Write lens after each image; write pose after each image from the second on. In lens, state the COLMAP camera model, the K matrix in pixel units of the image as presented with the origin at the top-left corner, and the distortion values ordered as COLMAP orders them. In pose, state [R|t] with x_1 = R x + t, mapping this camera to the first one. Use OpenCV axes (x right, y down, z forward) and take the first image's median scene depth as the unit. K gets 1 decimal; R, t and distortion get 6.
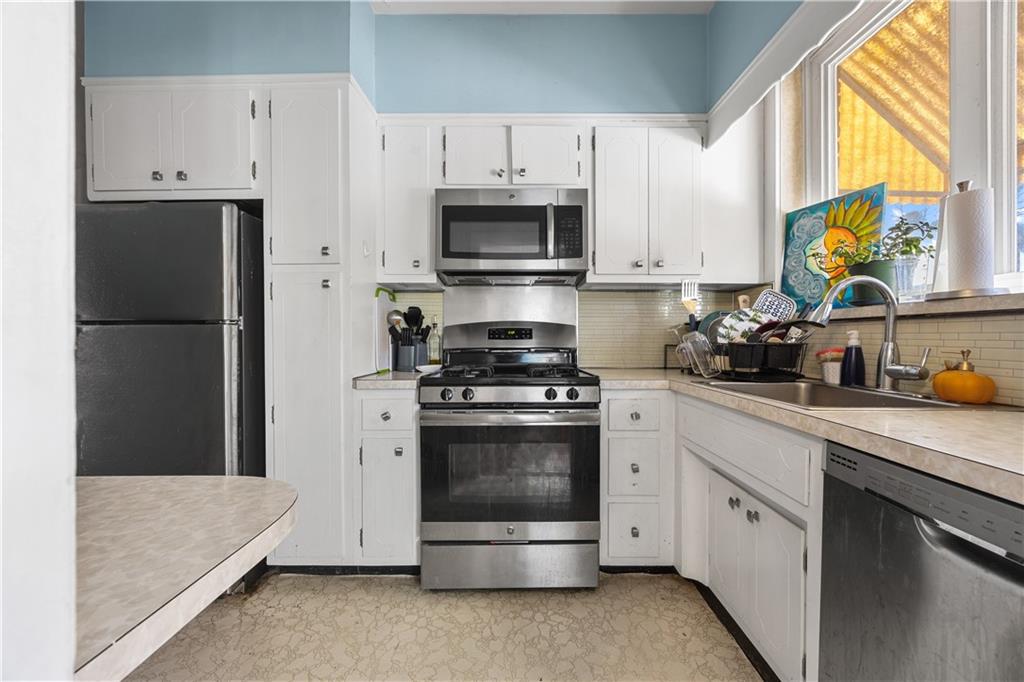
lens RADIAL K [[392.1, 0, 509.3], [0, 392.1, 342.2], [0, 0, 1]] dist [-0.004976, -0.000055]
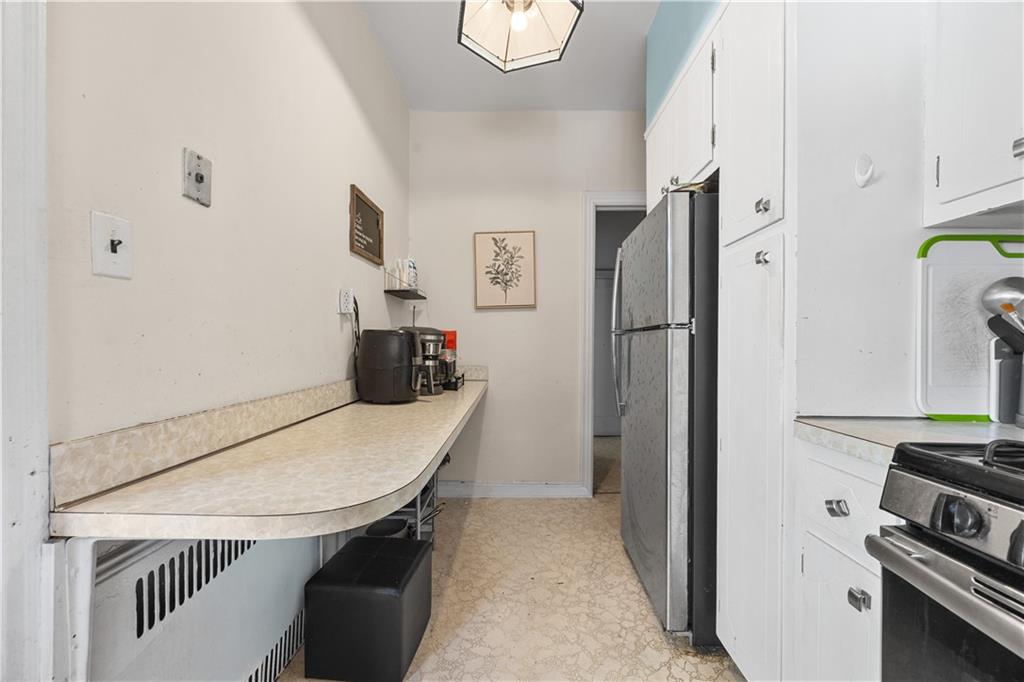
lens RADIAL K [[392.1, 0, 509.3], [0, 392.1, 342.2], [0, 0, 1]] dist [-0.004976, -0.000055]
pose [[-0.005473, -0.002754, -0.999981, 0.171913], [-0.007901, 0.999965, -0.002711, -0.008784], [0.999954, 0.007886, -0.005494, 0.613953]]
